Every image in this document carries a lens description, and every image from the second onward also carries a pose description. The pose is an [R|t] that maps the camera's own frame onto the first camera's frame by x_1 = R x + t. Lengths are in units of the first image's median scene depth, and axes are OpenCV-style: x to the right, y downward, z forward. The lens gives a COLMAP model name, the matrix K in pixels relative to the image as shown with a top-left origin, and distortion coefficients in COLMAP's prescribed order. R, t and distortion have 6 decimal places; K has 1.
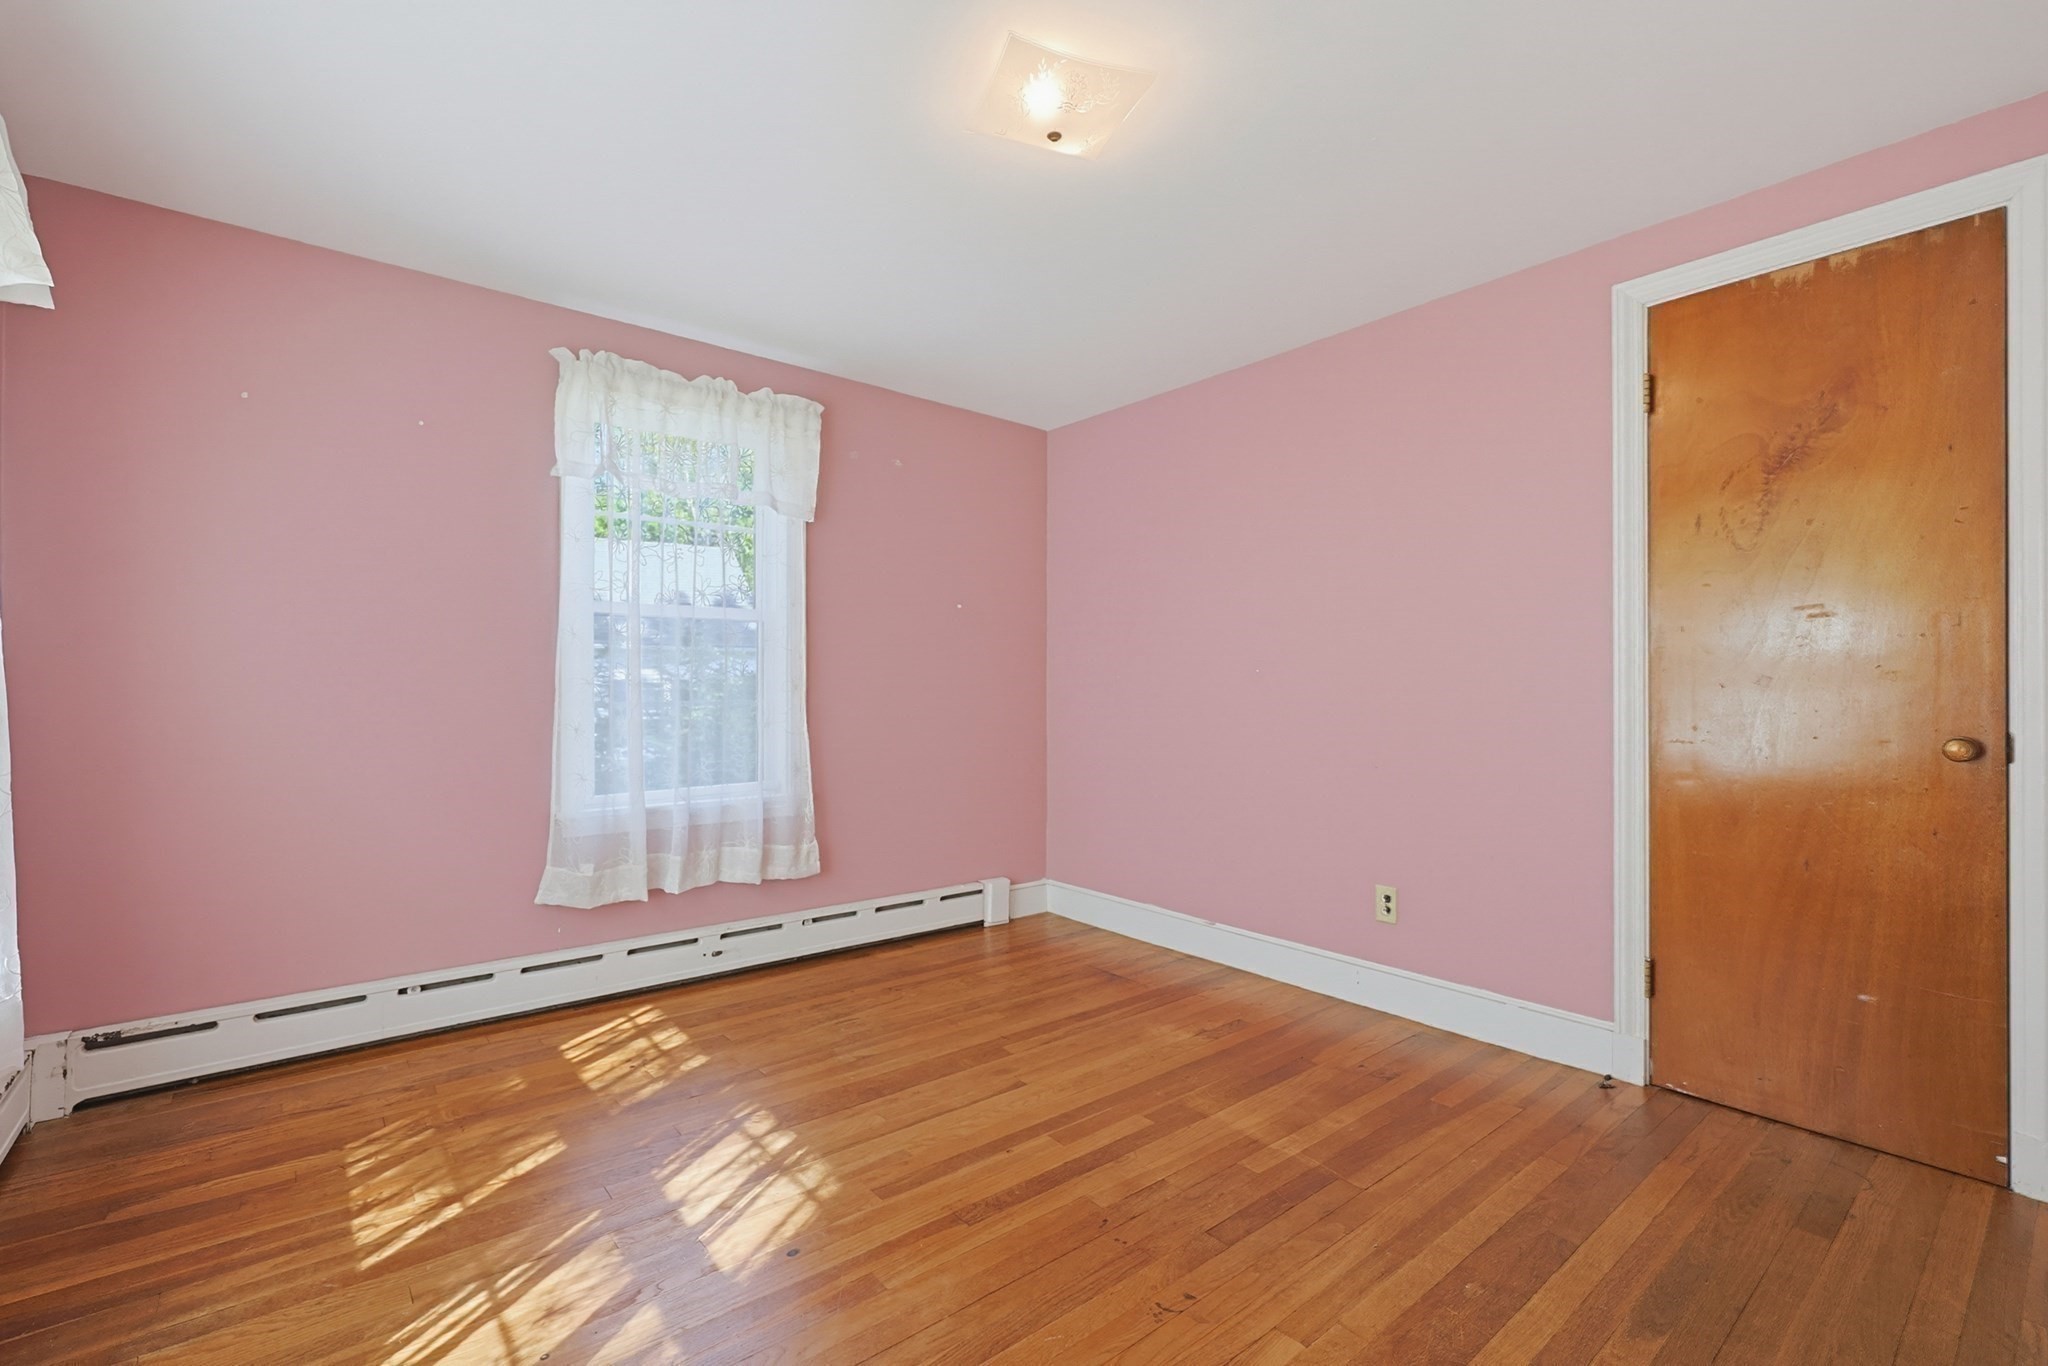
lens RADIAL K [[881.4, 0, 1027.7], [0, 881.4, 665.6], [0, 0, 1]] dist [-0.000738, -0.000621]
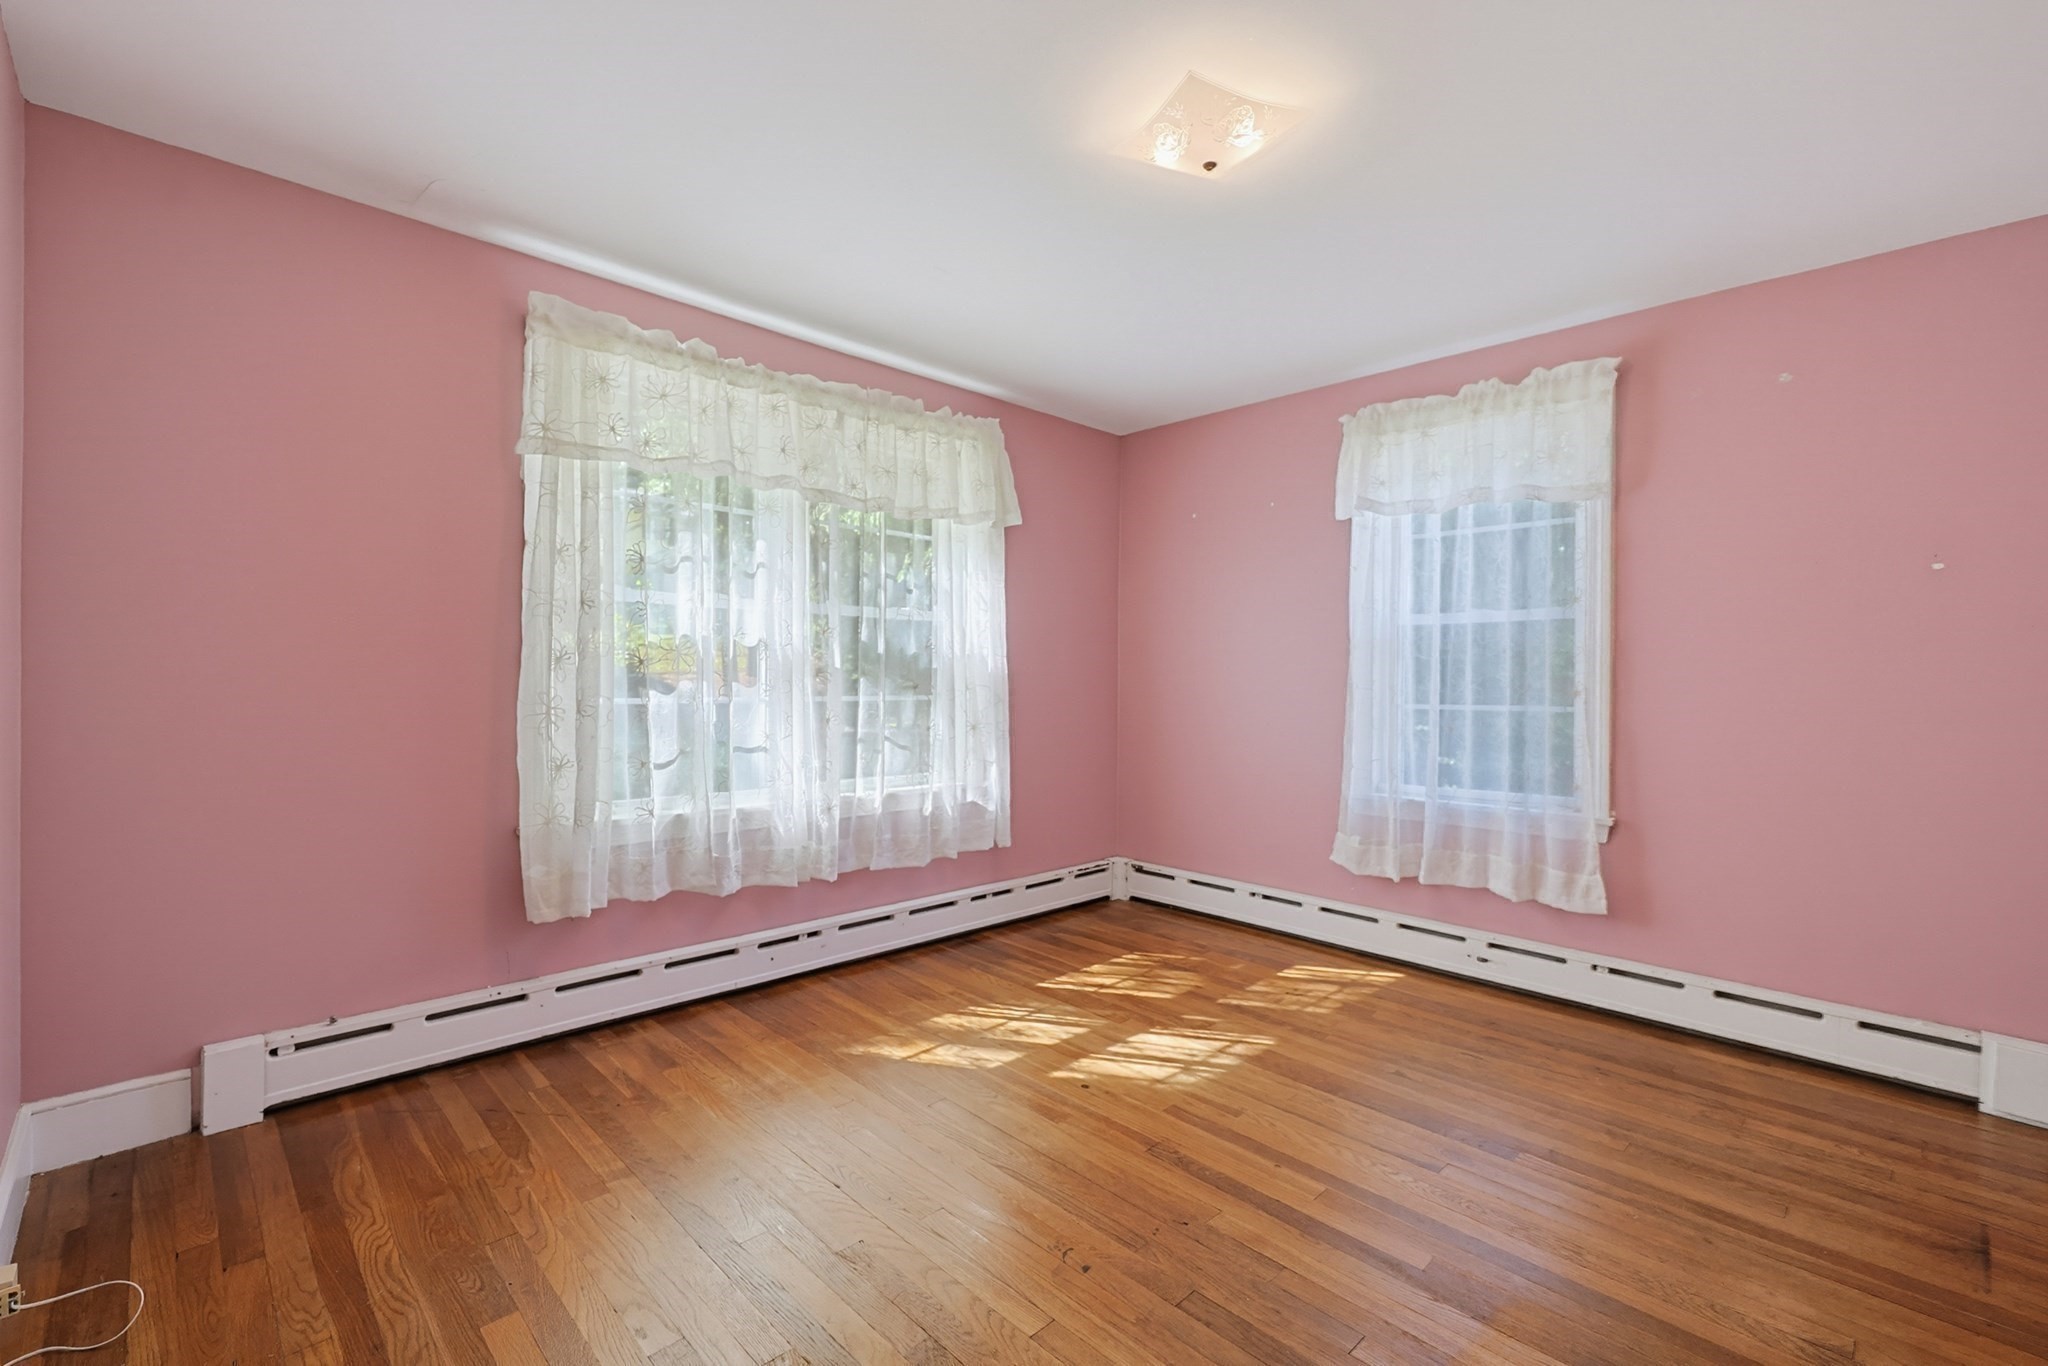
lens RADIAL K [[881.4, 0, 1027.7], [0, 881.4, 665.6], [0, 0, 1]] dist [-0.000738, -0.000621]
pose [[0.083983, -0.013342, -0.996378, 0.667658], [0.017204, 0.999781, -0.011938, -0.003300], [0.996319, -0.016140, 0.084194, 0.453414]]
